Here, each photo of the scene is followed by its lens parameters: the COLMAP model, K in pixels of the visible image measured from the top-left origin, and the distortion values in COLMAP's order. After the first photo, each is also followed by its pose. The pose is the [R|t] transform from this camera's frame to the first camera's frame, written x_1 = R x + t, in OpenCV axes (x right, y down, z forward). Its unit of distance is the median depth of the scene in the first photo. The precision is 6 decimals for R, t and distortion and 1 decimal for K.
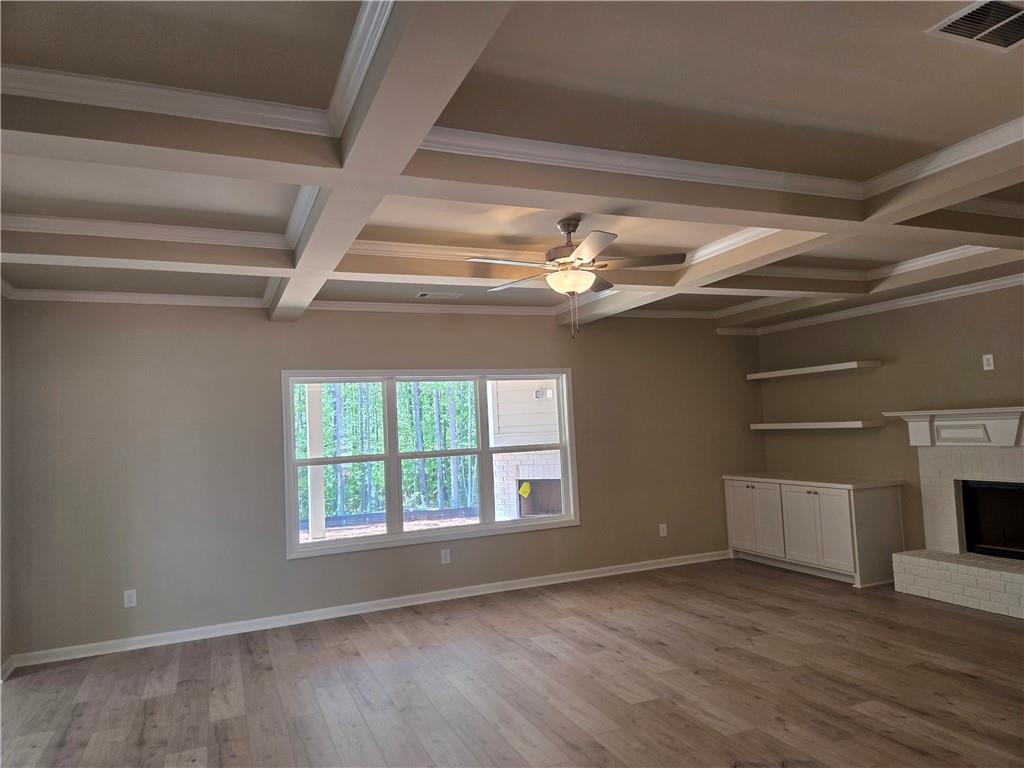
lens RADIAL K [[688.3, 0, 517.4], [0, 688.3, 385.8], [0, 0, 1]] dist [0.056060, -0.033546]
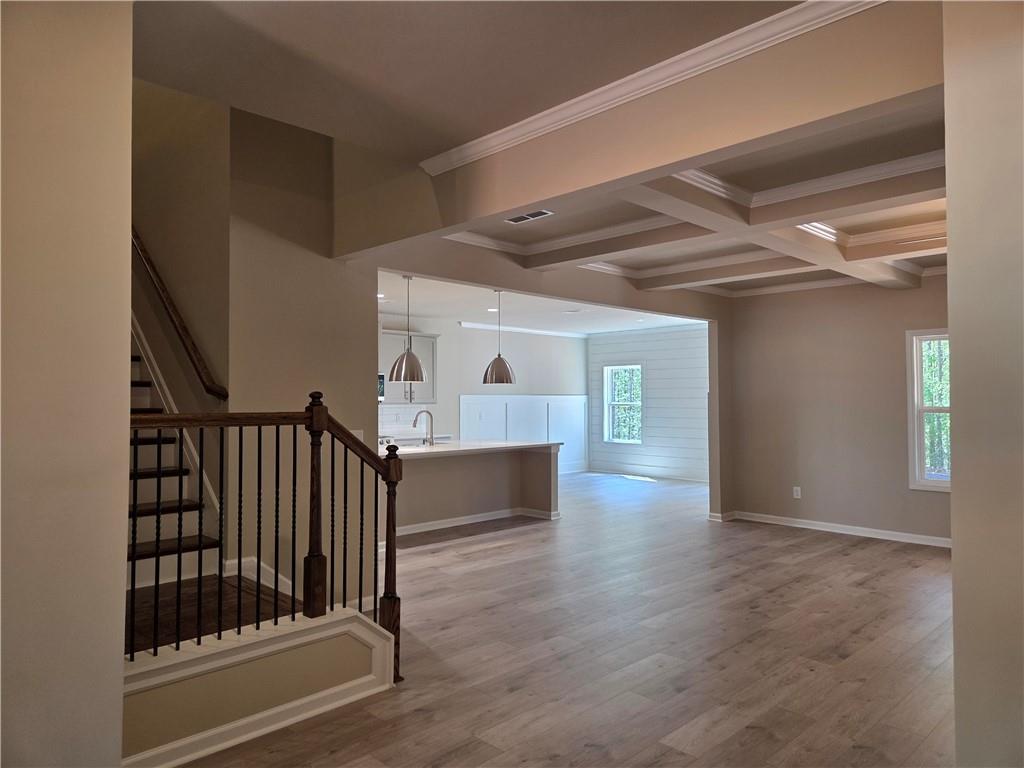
lens RADIAL K [[688.3, 0, 515.9], [0, 688.3, 382.3], [0, 0, 1]] dist [0.056060, -0.033546]
pose [[0.357431, 0.022657, -0.933665, 0.617217], [0.039148, 0.998464, 0.039216, -0.008141], [0.933119, -0.050568, 0.355995, -0.061445]]
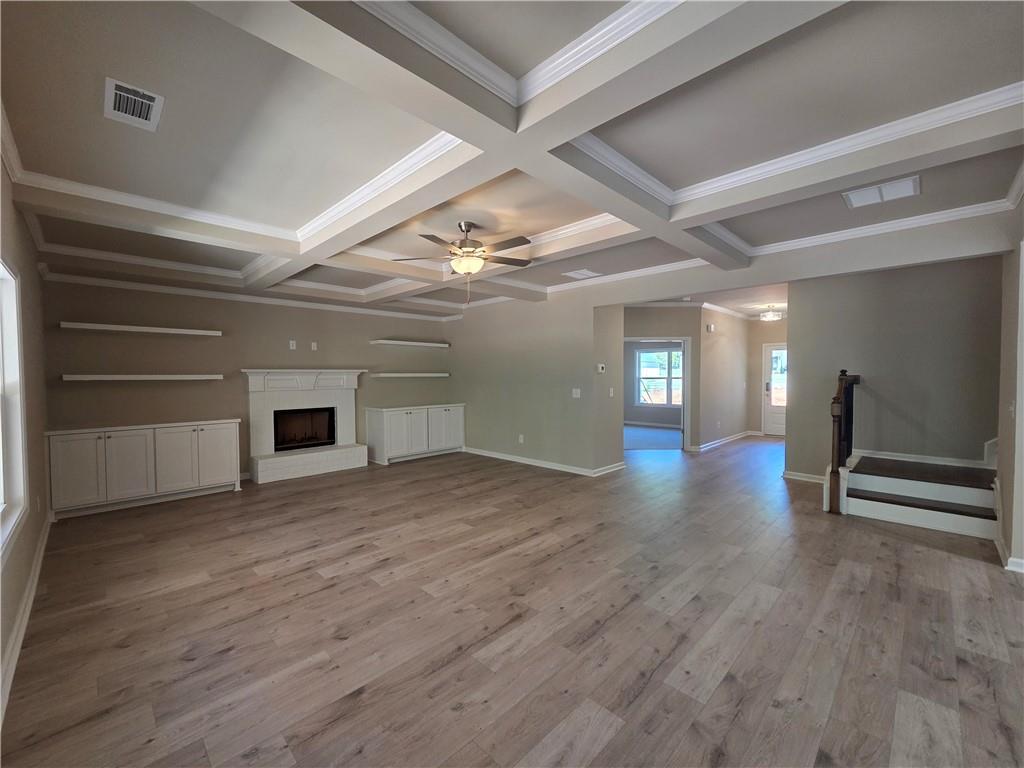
lens RADIAL K [[420.9, 0, 504.0], [0, 420.9, 380.8], [0, 0, 1]] dist [0.005663, -0.000652]
pose [[-0.359909, 0.035004, 0.932330, -0.619290], [-0.031849, 0.998253, -0.049773, 0.108921], [-0.932443, -0.047607, -0.358166, 0.975409]]
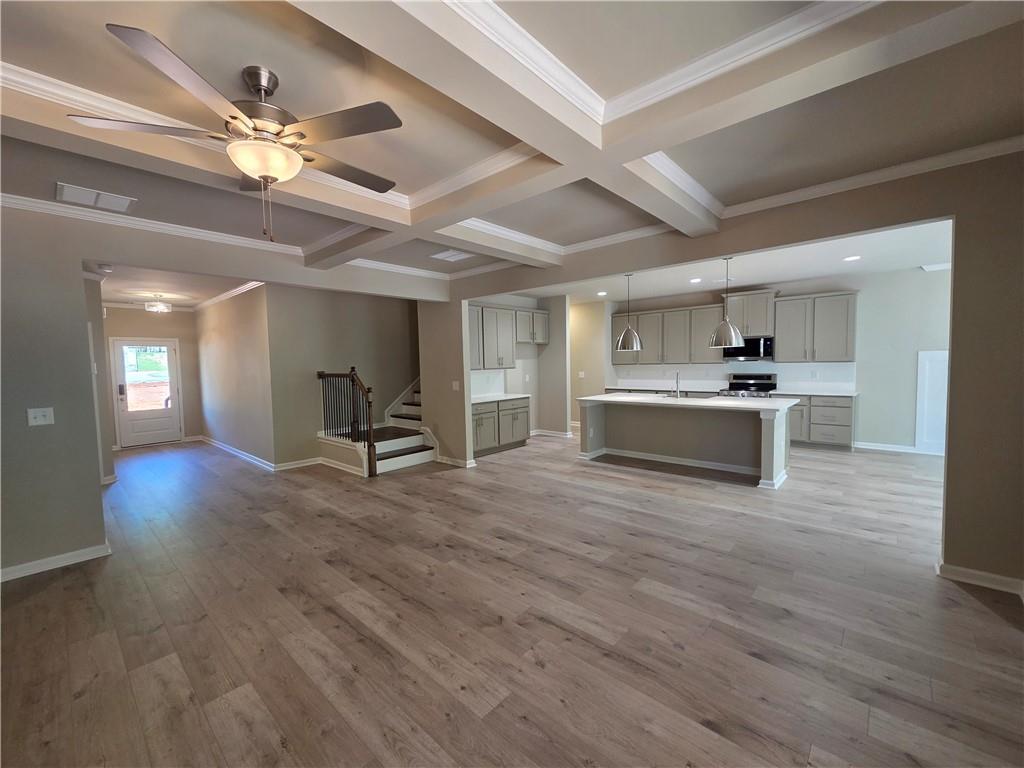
lens RADIAL K [[420.9, 0, 503.8], [0, 420.9, 388.0], [0, 0, 1]] dist [0.005663, -0.000652]
pose [[-0.912884, 0.093017, -0.397481, 0.037692], [0.088700, 0.995628, 0.029278, 0.078335], [0.398467, -0.008529, -0.917143, 1.192415]]
